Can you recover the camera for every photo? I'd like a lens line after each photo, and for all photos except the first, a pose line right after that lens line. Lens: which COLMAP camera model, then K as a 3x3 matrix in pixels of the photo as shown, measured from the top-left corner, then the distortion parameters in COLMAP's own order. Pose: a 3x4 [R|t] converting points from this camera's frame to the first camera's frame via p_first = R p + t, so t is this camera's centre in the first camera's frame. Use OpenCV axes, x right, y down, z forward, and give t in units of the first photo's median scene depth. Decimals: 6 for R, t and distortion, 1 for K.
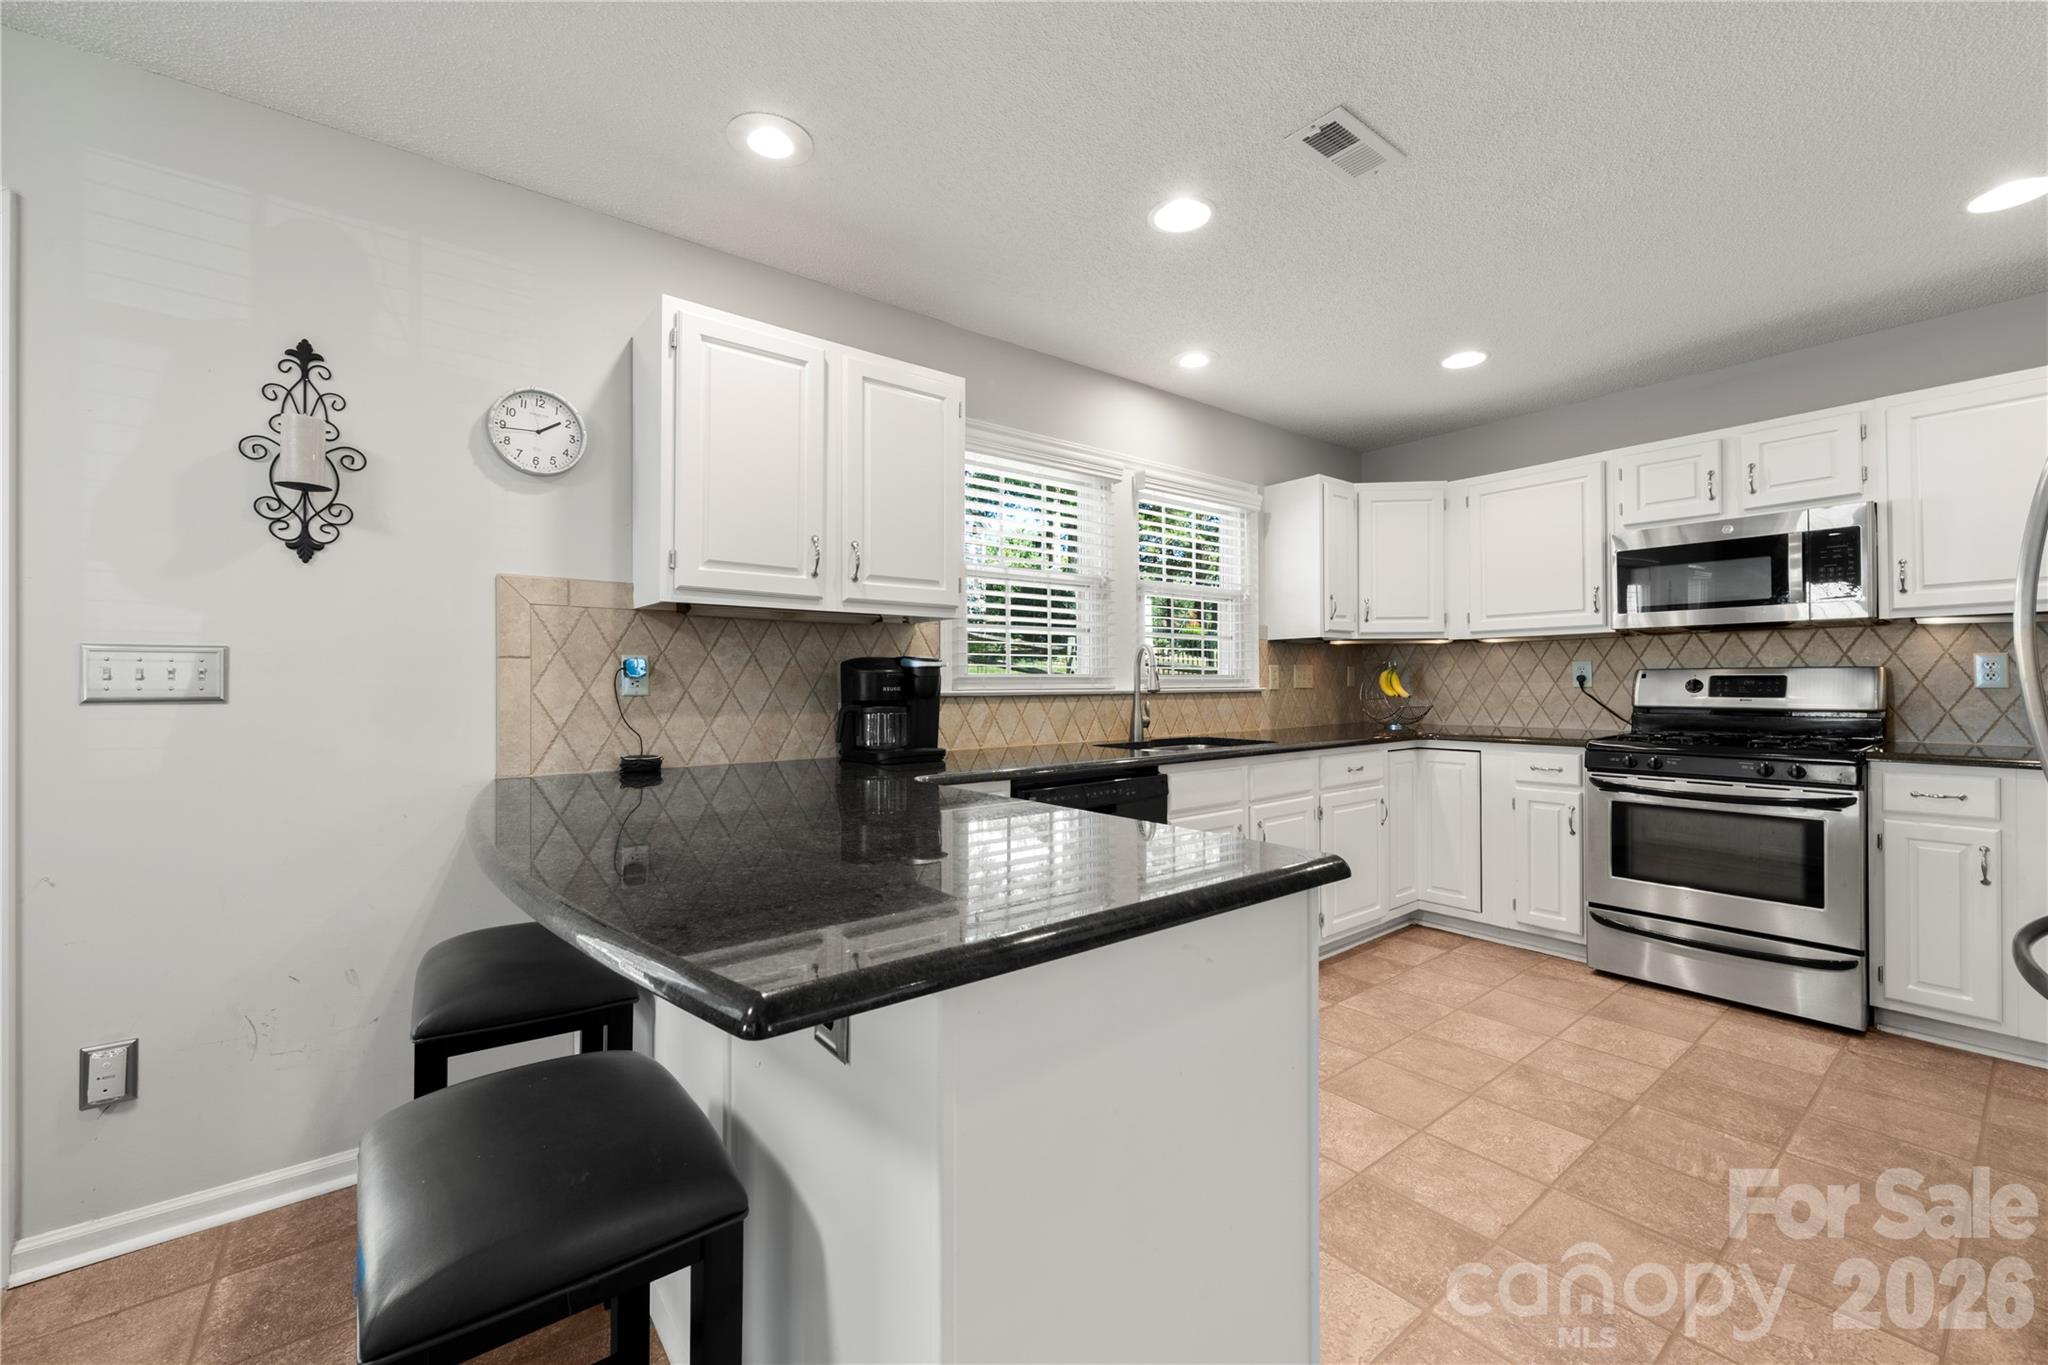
lens RADIAL K [[821.7, 0, 1032.6], [0, 821.7, 689.9], [0, 0, 1]] dist [-0.001666, -0.000112]
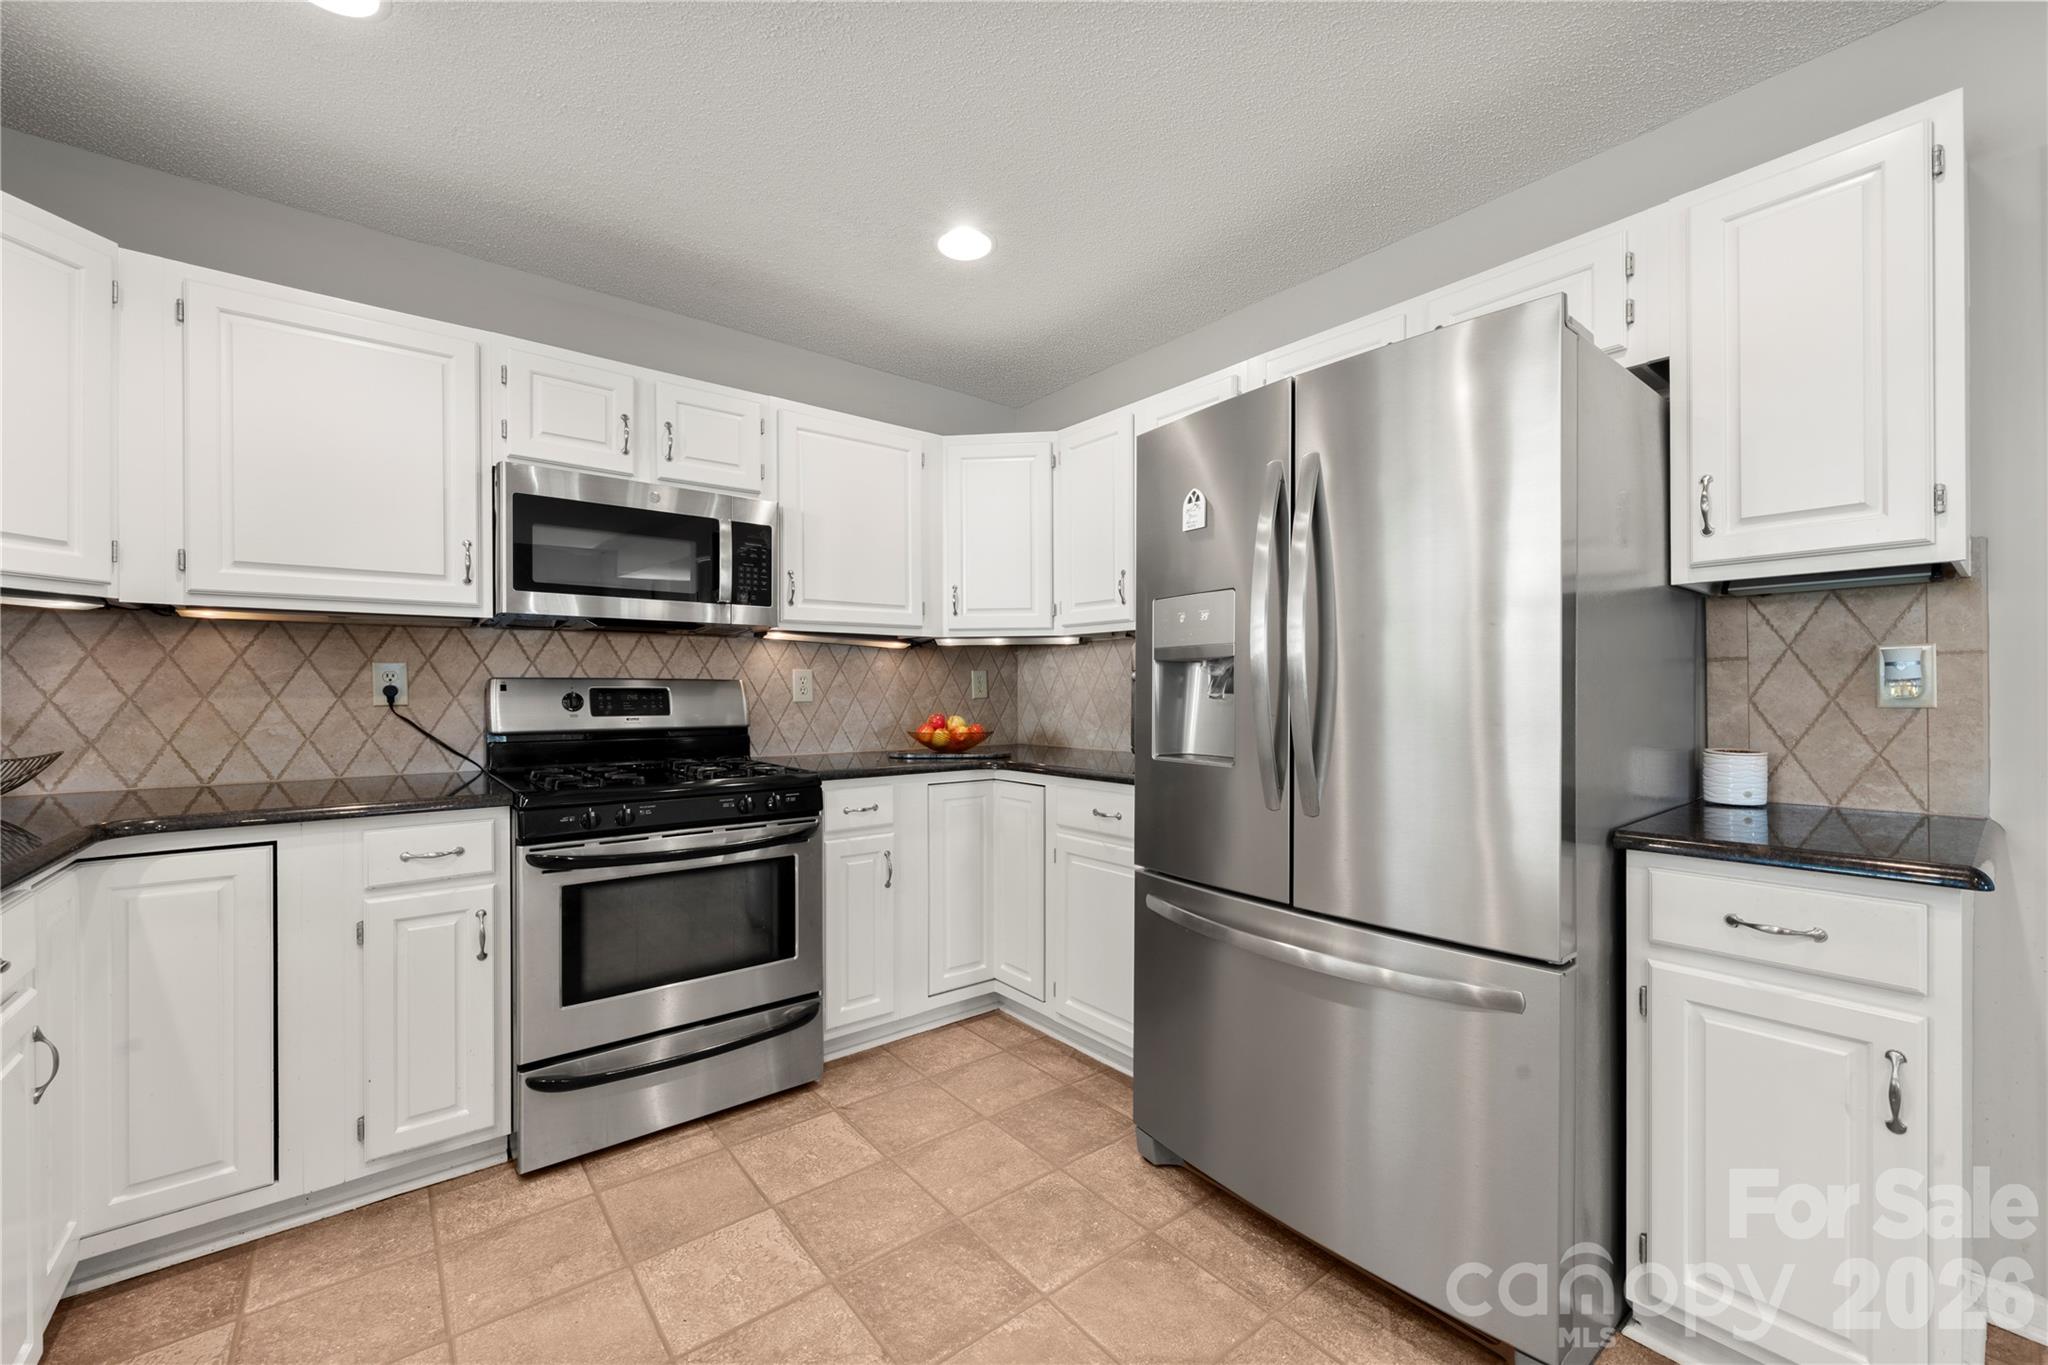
lens RADIAL K [[821.7, 0, 1032.6], [0, 821.7, 689.9], [0, 0, 1]] dist [-0.001666, -0.000112]
pose [[0.003412, 0.009143, 0.999952, 0.078769], [0.013695, 0.999864, -0.009189, -0.003314], [-0.999900, 0.013726, 0.003286, 0.614658]]
